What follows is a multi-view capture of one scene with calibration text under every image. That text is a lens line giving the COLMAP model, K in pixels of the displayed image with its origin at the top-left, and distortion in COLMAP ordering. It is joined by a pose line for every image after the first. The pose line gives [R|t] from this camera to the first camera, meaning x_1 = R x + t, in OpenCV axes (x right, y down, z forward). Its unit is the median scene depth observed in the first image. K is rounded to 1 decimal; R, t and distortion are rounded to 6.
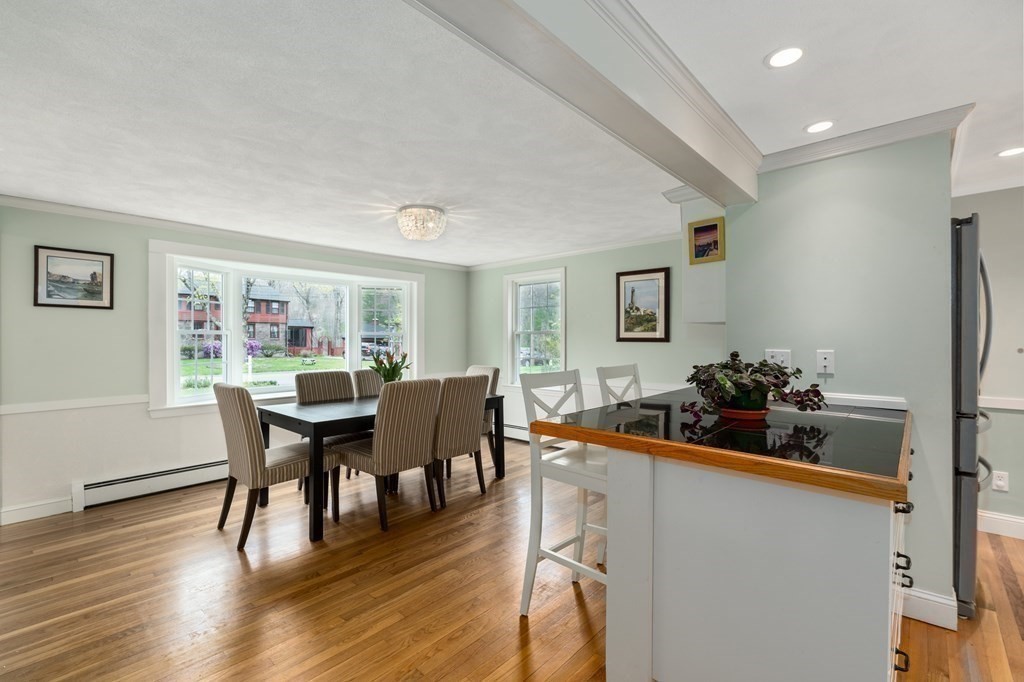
lens RADIAL K [[443.2, 0, 509.5], [0, 443.2, 341.9], [0, 0, 1]] dist [-0.001615, 0.000116]
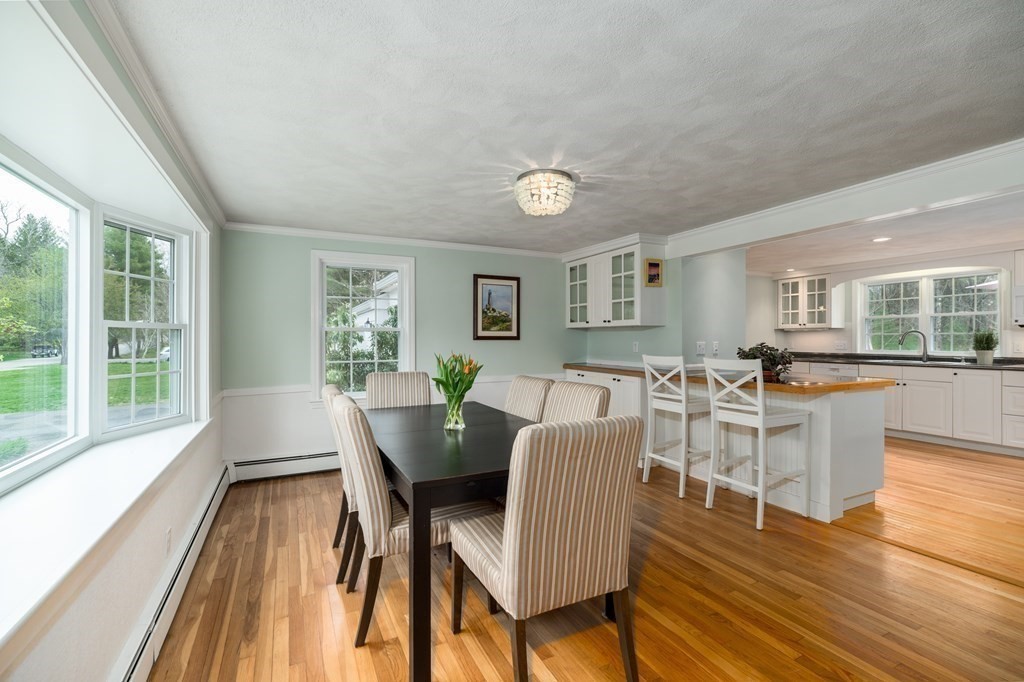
lens RADIAL K [[443.2, 0, 507.5], [0, 443.2, 340.5], [0, 0, 1]] dist [-0.001615, 0.000116]
pose [[0.361531, -0.003951, 0.932352, -0.729841], [0.010325, 0.999947, 0.000233, 0.001365], [-0.932303, 0.009543, 0.361552, 0.571364]]
